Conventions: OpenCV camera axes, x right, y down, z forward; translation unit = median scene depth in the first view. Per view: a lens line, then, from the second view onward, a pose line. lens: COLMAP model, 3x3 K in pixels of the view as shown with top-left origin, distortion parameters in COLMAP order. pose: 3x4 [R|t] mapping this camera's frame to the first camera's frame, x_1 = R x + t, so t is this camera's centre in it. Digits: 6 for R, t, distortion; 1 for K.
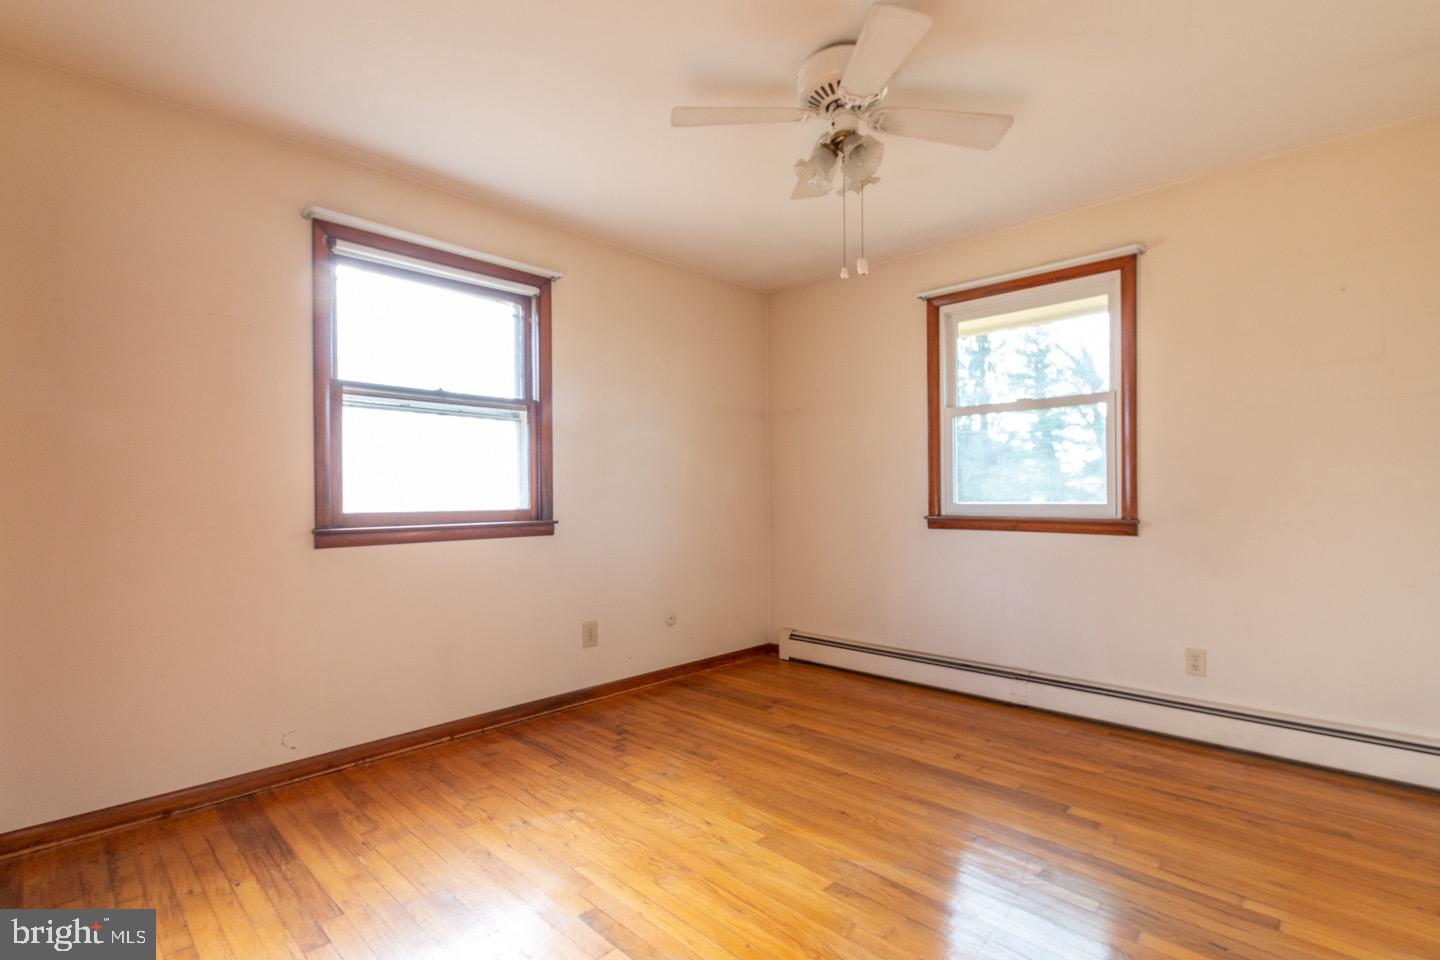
lens RADIAL K [[681.0, 0, 720.3], [0, 681.0, 483.2], [0, 0, 1]] dist [-0.000124, -0.000918]
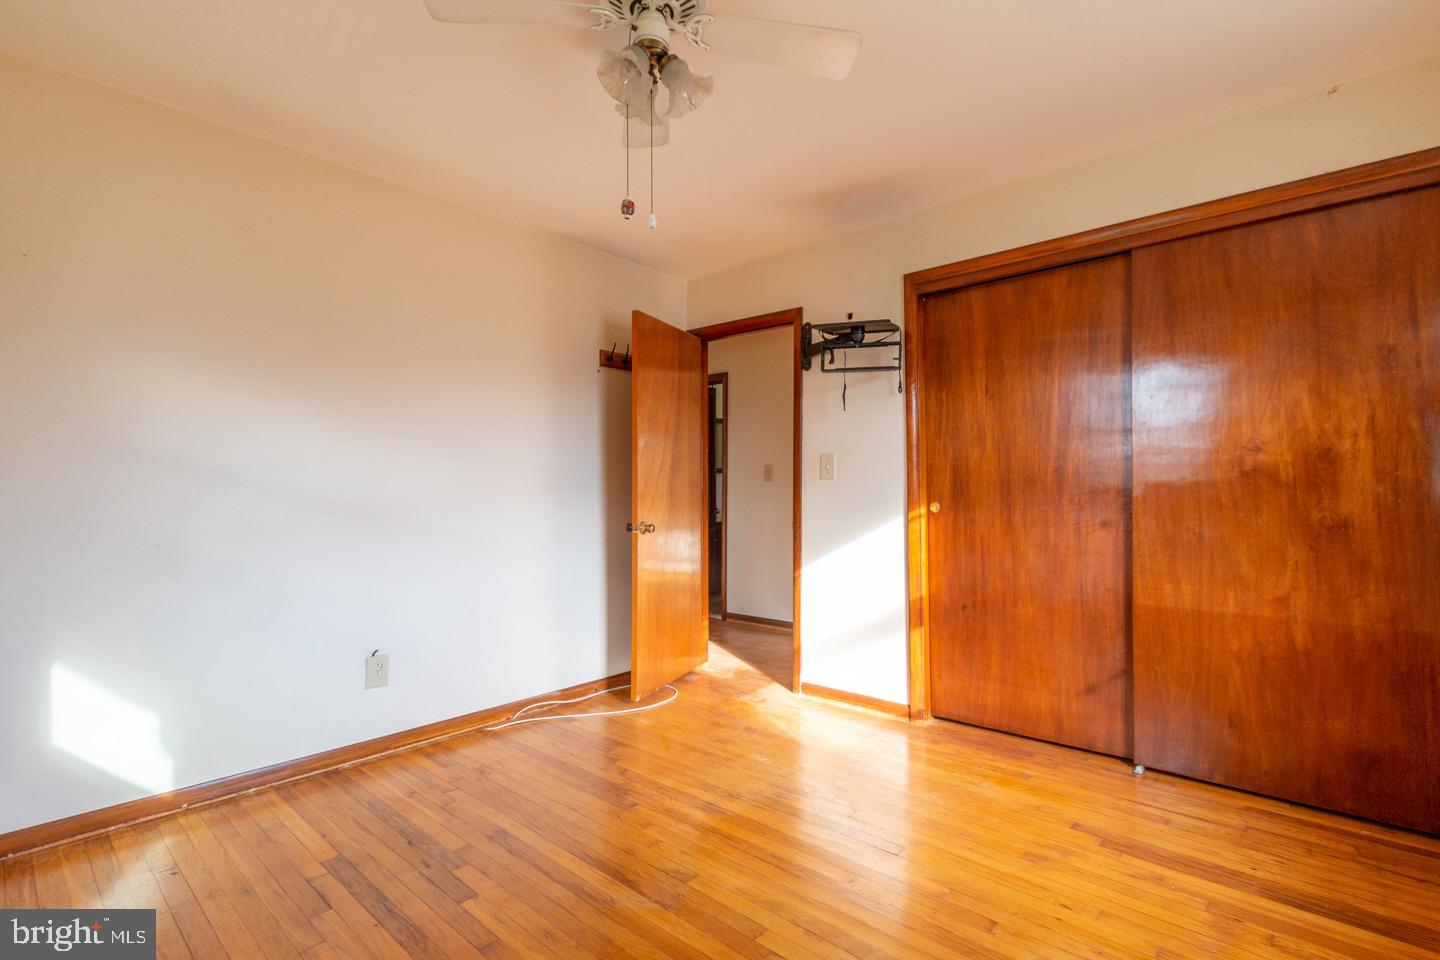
lens RADIAL K [[681.0, 0, 720.3], [0, 681.0, 483.2], [0, 0, 1]] dist [-0.000124, -0.000918]
pose [[-0.998950, 0.009565, -0.044814, 0.148835], [0.009989, 0.999907, -0.009242, -0.001993], [0.044722, -0.009680, -0.998953, 1.944206]]
